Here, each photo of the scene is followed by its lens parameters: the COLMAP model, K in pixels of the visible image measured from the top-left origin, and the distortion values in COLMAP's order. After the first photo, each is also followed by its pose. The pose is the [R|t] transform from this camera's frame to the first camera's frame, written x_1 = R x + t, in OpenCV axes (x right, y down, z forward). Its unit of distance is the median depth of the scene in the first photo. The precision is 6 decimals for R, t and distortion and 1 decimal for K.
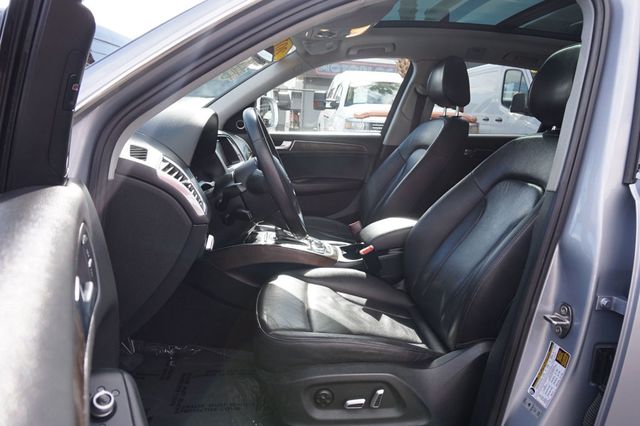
lens RADIAL K [[440.5, 0, 320.5], [0, 440.5, 212.0], [0, 0, 1]] dist [-0.040291, 0.030043]
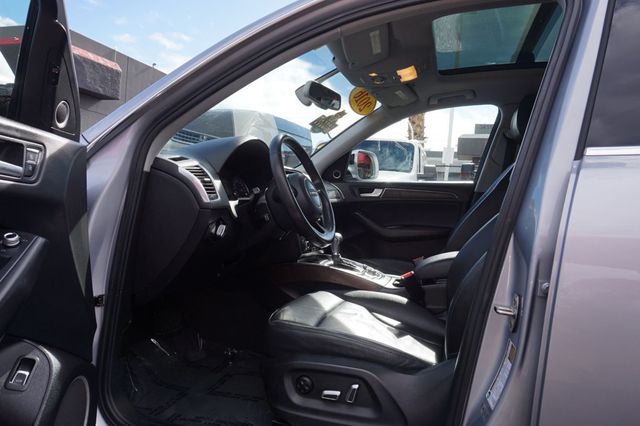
lens RADIAL K [[440.5, 0, 319.2], [0, 440.5, 213.1], [0, 0, 1]] dist [-0.040291, 0.030043]
pose [[0.924899, 0.010418, -0.380070, 0.435206], [-0.080585, 0.982285, -0.169179, 0.193215], [0.371574, 0.187101, 0.909355, -0.023374]]
